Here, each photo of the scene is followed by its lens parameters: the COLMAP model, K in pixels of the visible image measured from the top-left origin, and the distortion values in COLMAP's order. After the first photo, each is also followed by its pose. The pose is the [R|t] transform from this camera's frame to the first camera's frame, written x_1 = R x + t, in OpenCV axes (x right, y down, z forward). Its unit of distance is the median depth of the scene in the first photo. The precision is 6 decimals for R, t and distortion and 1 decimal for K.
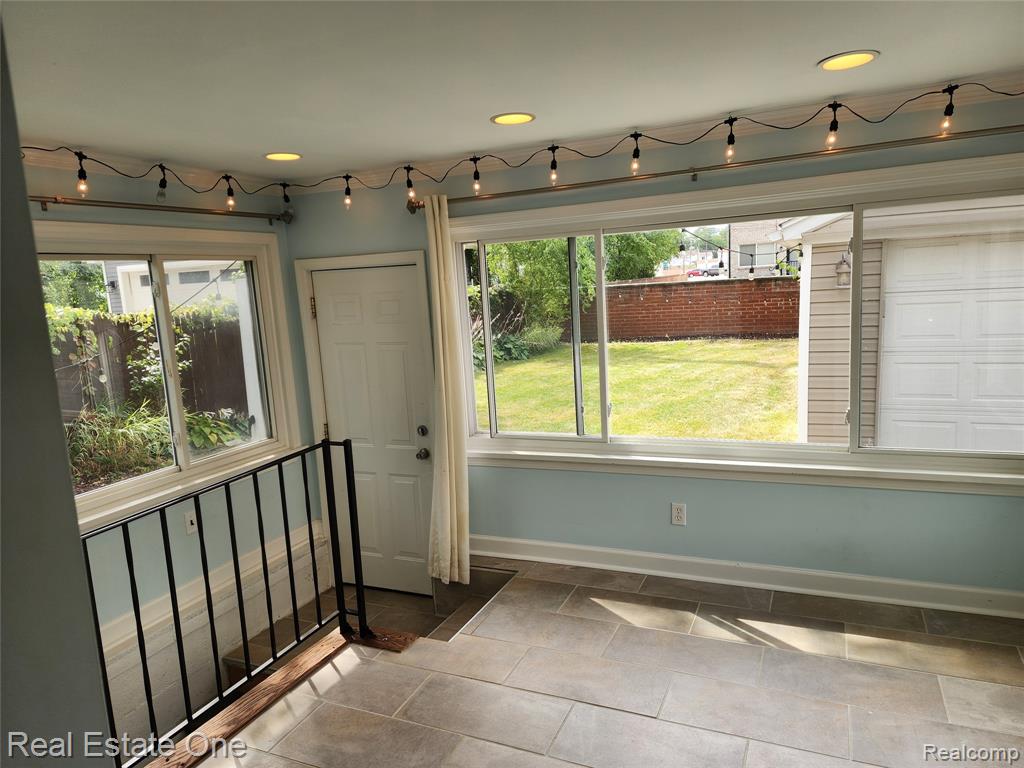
lens RADIAL K [[683.8, 0, 526.4], [0, 683.8, 386.6], [0, 0, 1]] dist [0.089249, -0.070511]
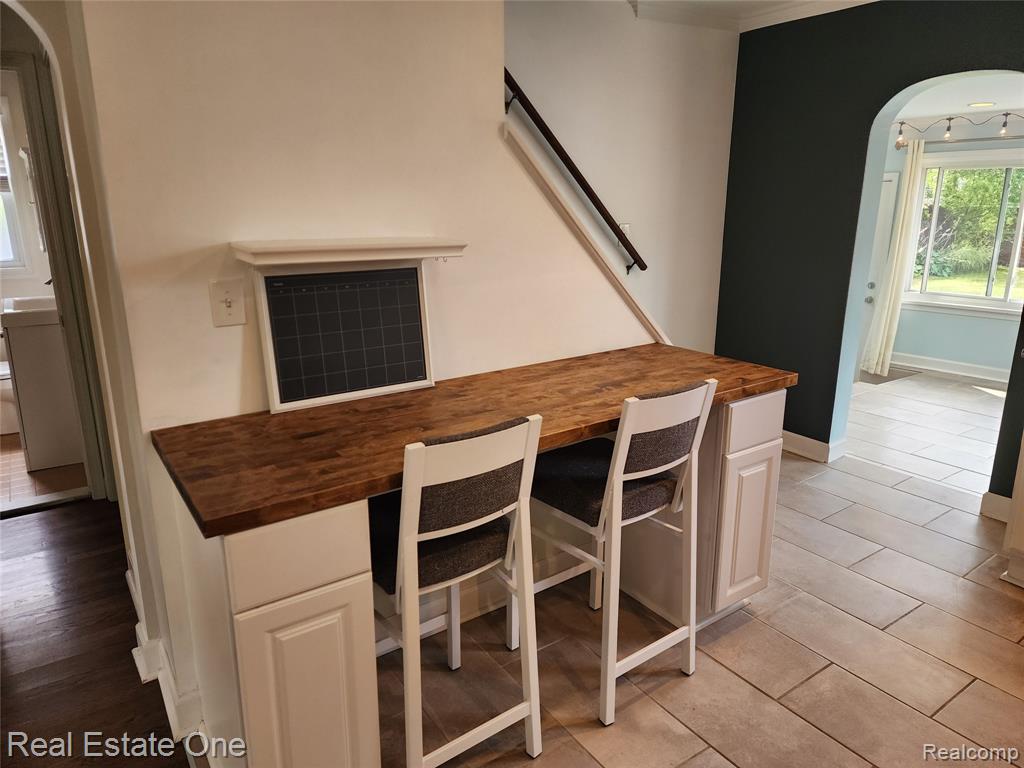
lens RADIAL K [[686.7, 0, 512.0], [0, 686.7, 384.0], [0, 0, 1]] dist [0.107100, -0.086296]
pose [[0.850426, 0.189349, -0.490839, -0.014010], [-0.128573, 0.979498, 0.155092, 0.154167], [0.510143, -0.068786, 0.857335, -0.965055]]
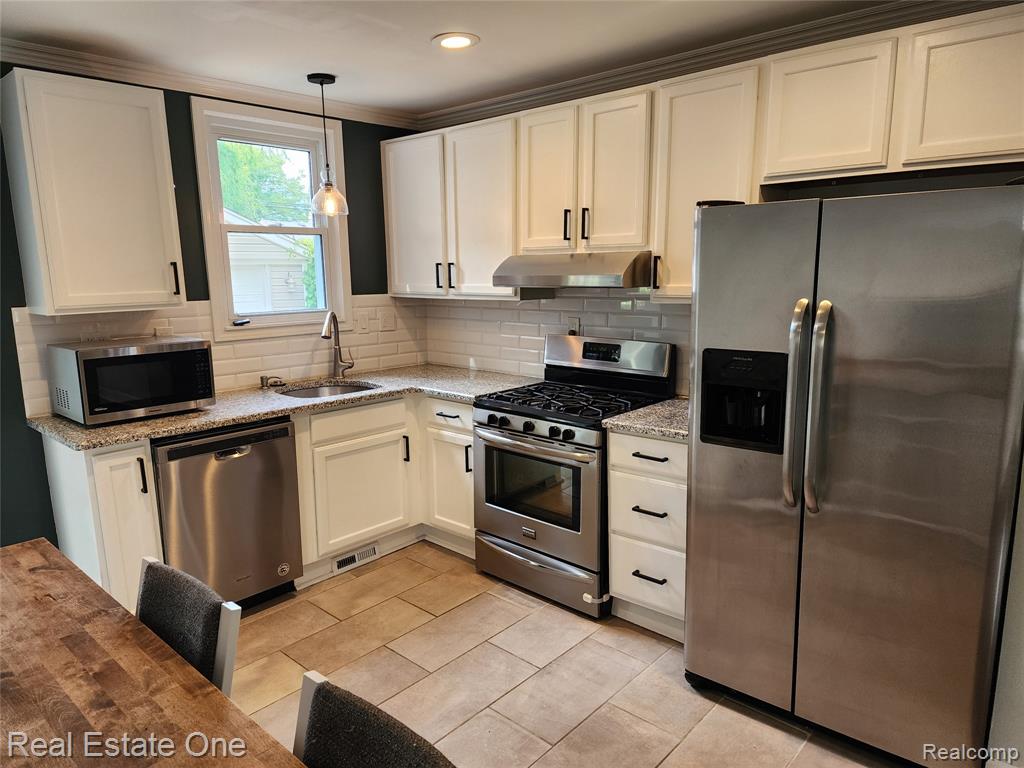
lens RADIAL K [[686.9, 0, 505.3], [0, 686.9, 390.8], [0, 0, 1]] dist [0.086433, -0.084505]
pose [[0.328364, -0.117179, 0.937255, -0.430538], [0.141913, 0.987132, 0.073696, 0.122326], [-0.933830, 0.108810, 0.340768, -0.754378]]
